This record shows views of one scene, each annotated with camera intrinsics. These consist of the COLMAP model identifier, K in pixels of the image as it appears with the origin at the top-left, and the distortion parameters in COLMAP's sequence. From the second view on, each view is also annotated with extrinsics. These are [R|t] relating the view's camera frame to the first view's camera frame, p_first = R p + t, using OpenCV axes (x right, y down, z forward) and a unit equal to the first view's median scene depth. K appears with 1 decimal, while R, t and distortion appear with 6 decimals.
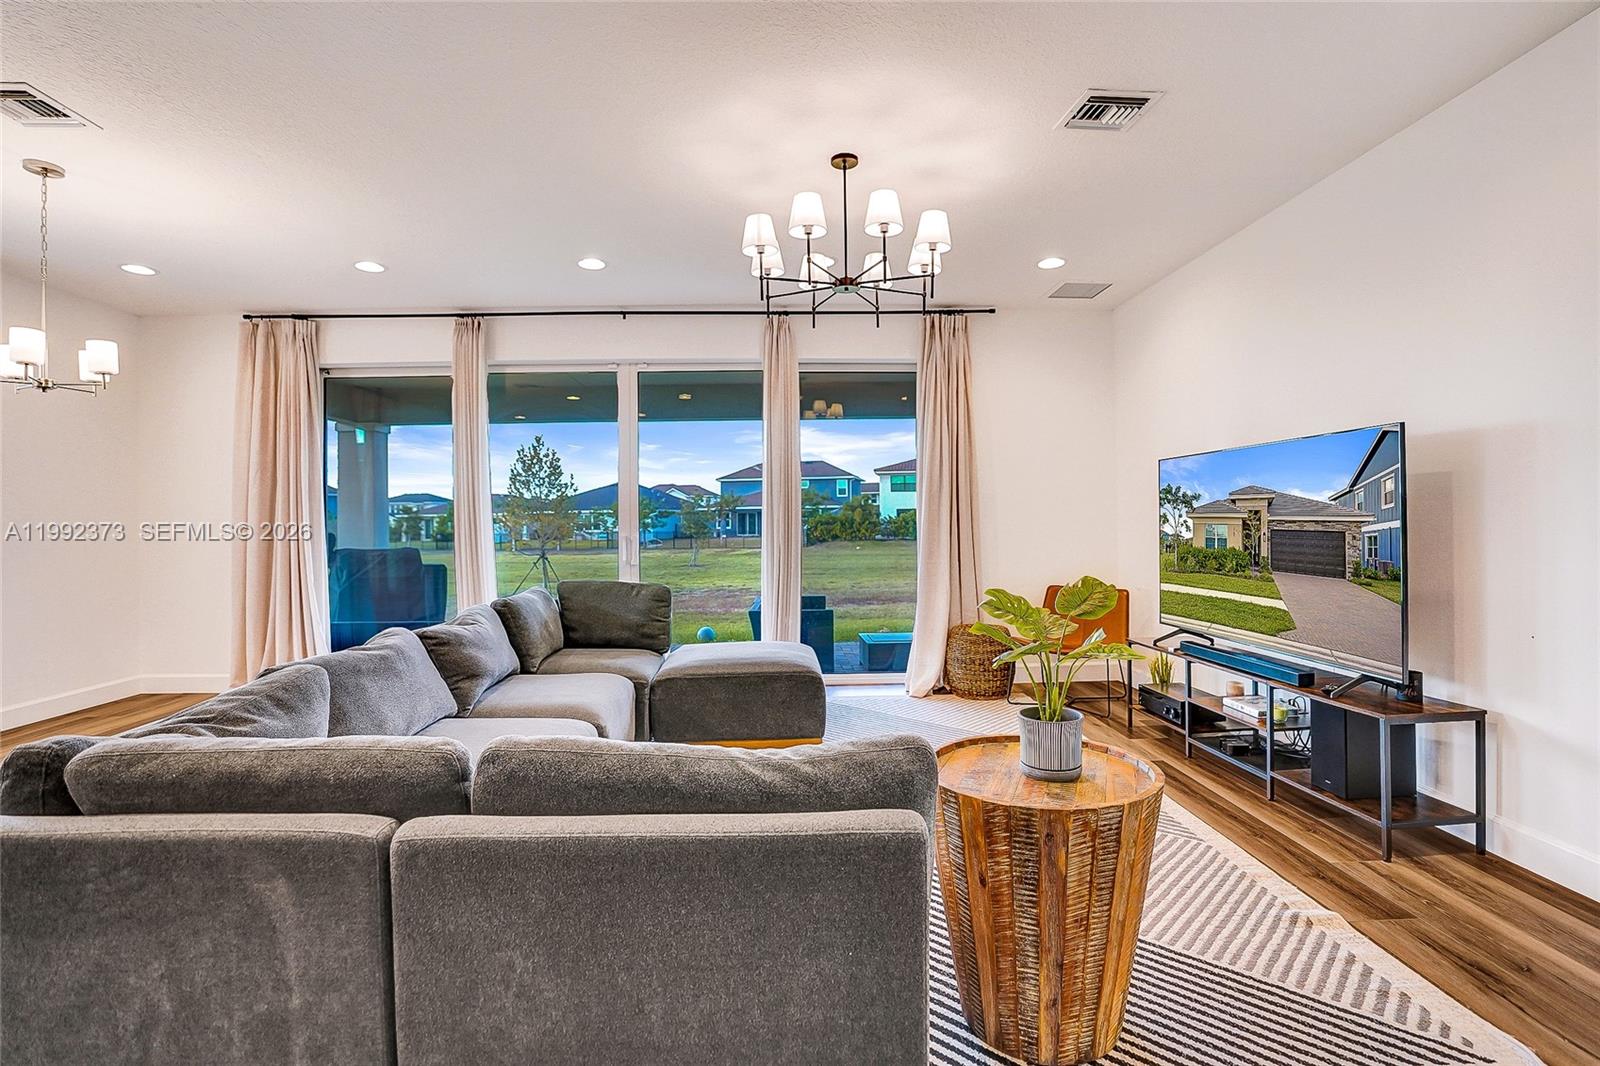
lens RADIAL K [[745.3, 0, 799.7], [0, 745.3, 495.1], [0, 0, 1]] dist [-0.055243, 0.000053]
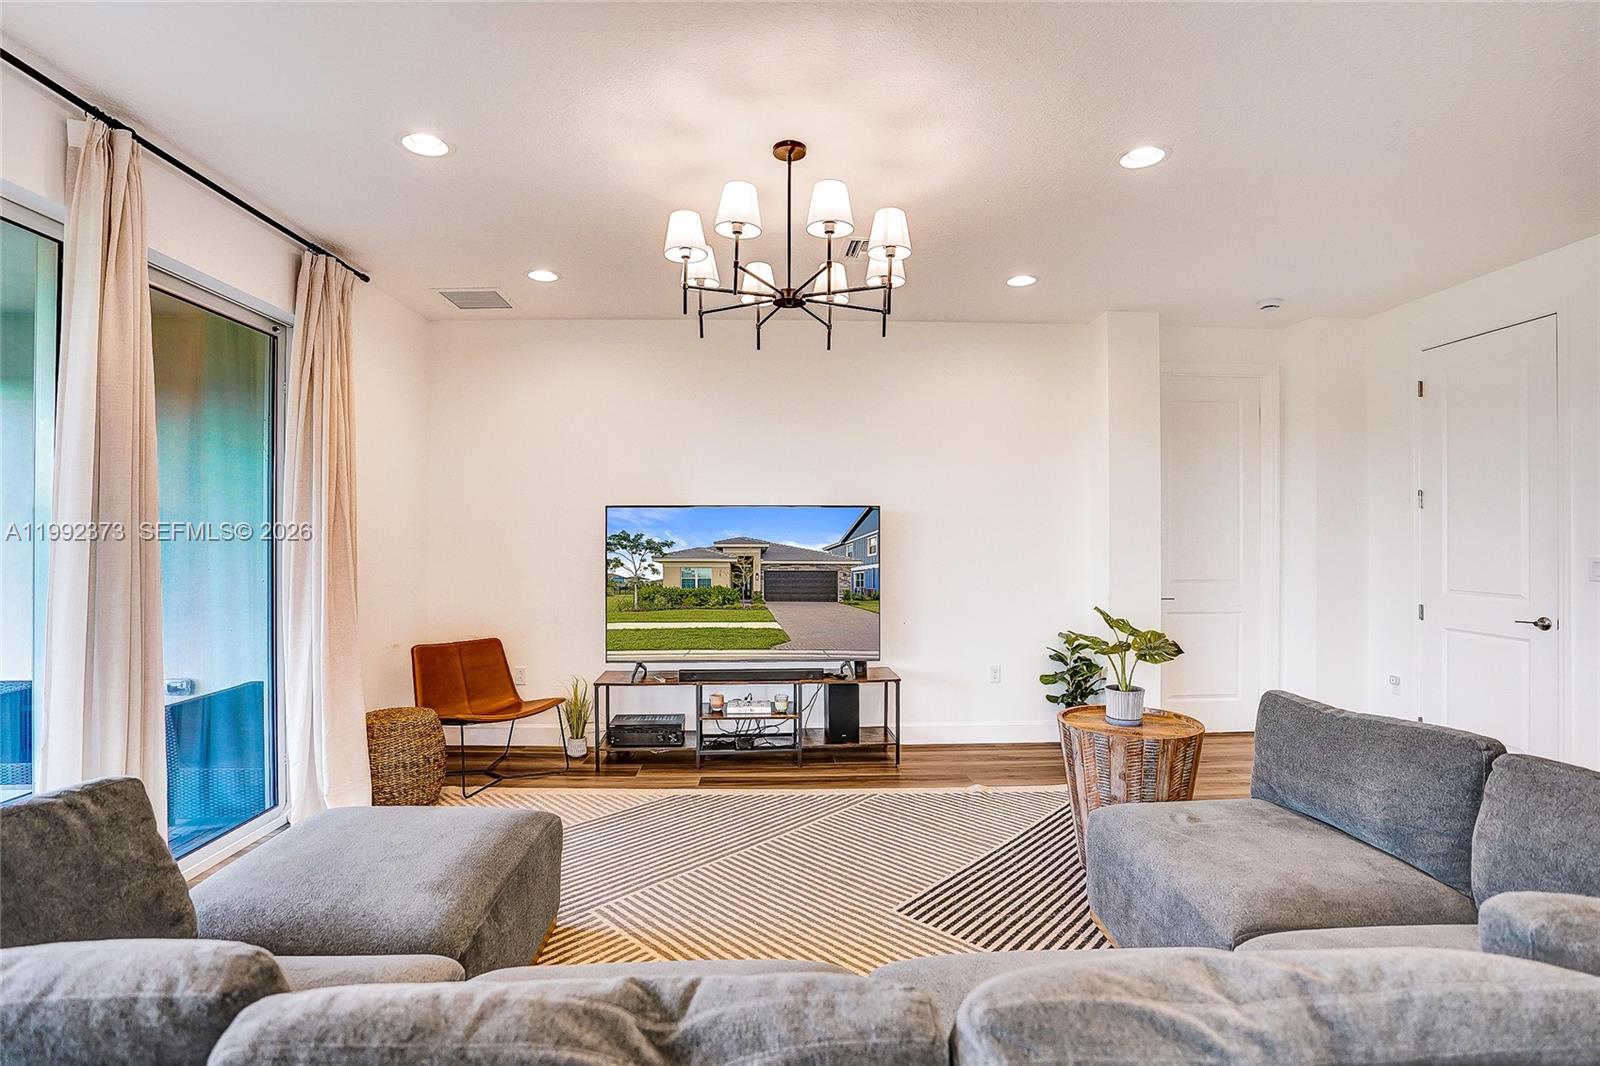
lens RADIAL K [[726.3, 0, 707.9], [0, 726.3, 552.6], [0, 0, 1]] dist [0.000032, 0.000012]
pose [[0.087886, -0.006559, 0.996109, -0.577474], [-0.028375, 0.999556, 0.009085, 0.003971], [-0.995726, -0.029063, 0.087661, 0.820958]]
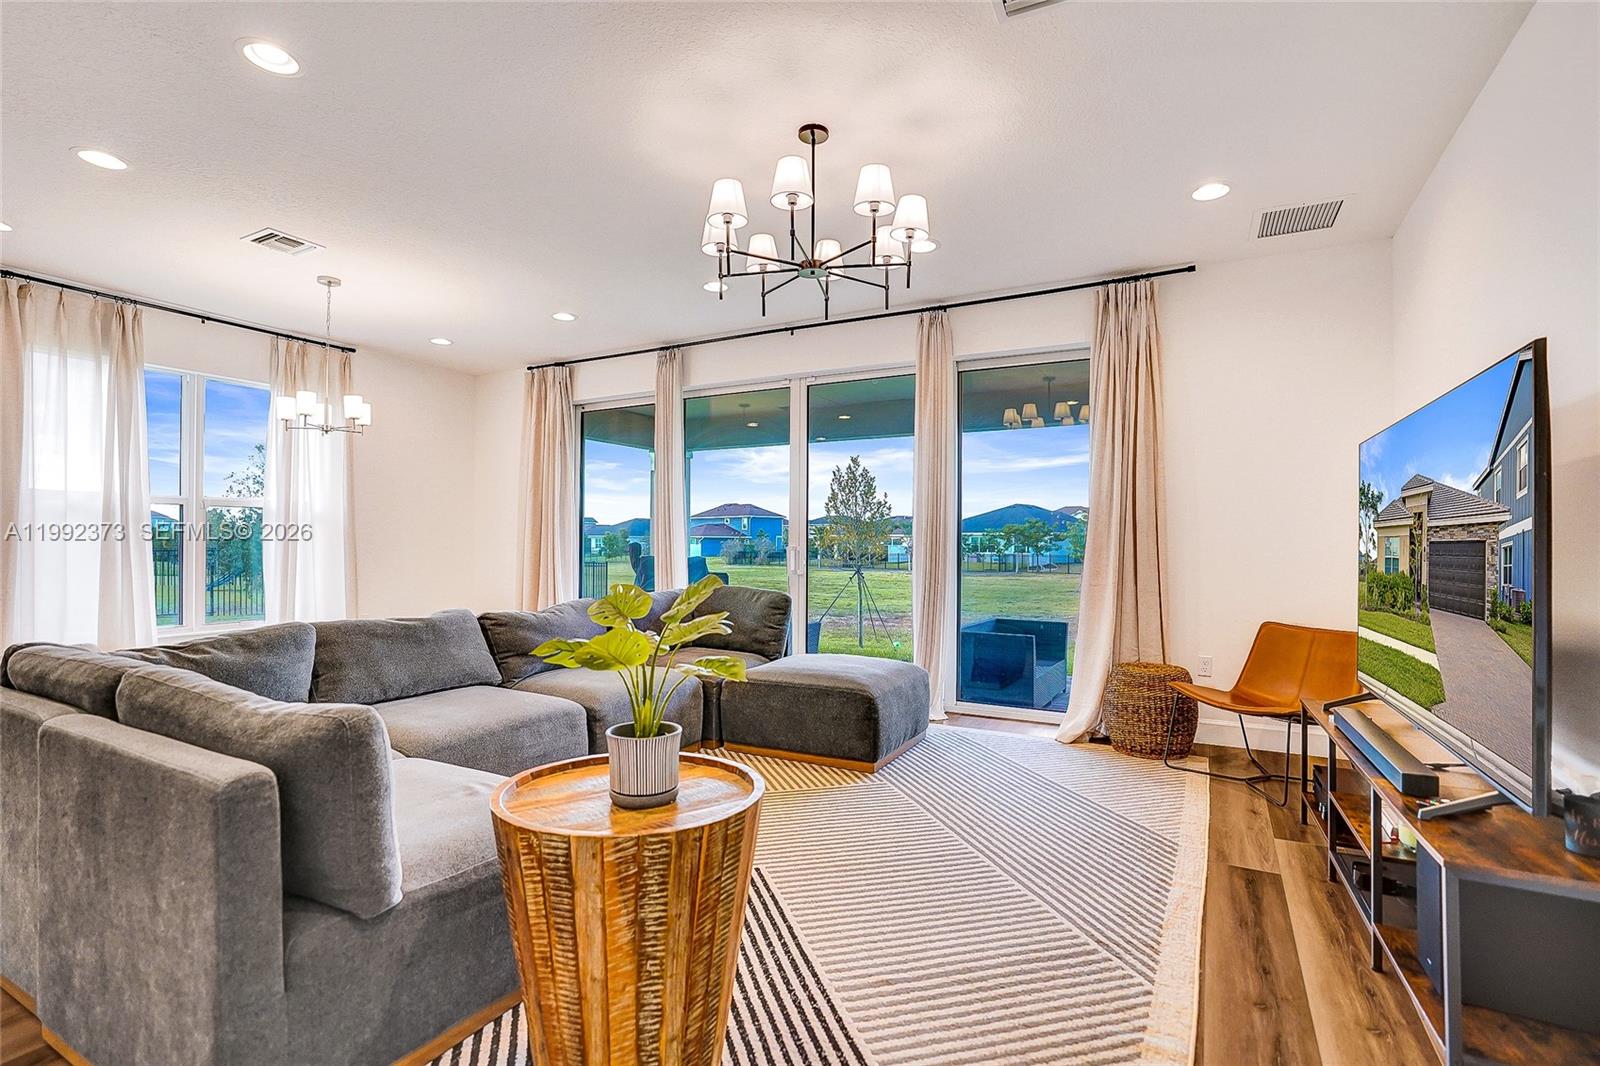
lens RADIAL K [[753.9, 0, 800.3], [0, 753.9, 522.9], [0, 0, 1]] dist [-0.051928, 0.023454]
pose [[0.860607, 0.002467, -0.509263, 0.418673], [0.000958, 0.999979, 0.006464, 0.021733], [0.509268, -0.006051, 0.860586, 0.150152]]
